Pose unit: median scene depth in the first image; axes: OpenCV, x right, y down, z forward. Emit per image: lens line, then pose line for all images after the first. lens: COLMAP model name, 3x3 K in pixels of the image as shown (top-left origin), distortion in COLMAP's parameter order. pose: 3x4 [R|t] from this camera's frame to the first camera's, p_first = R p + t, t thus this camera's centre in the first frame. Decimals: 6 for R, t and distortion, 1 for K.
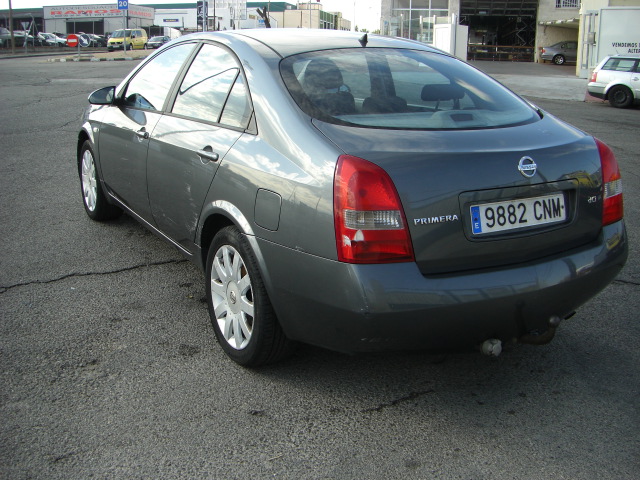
lens RADIAL K [[724.6, 0, 316.7], [0, 724.6, 239.1], [0, 0, 1]] dist [-0.166837, 0.059175]
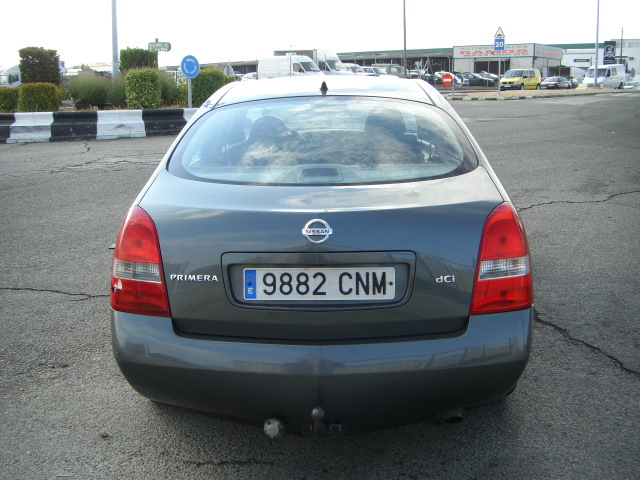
lens RADIAL K [[724.6, 0, 316.7], [0, 724.6, 239.1], [0, 0, 1]] dist [-0.166837, 0.059175]
pose [[0.844239, 0.090786, -0.528223, 0.726093], [-0.118686, 0.992749, -0.019066, -0.071573], [0.522661, 0.078789, 0.848892, 0.238970]]
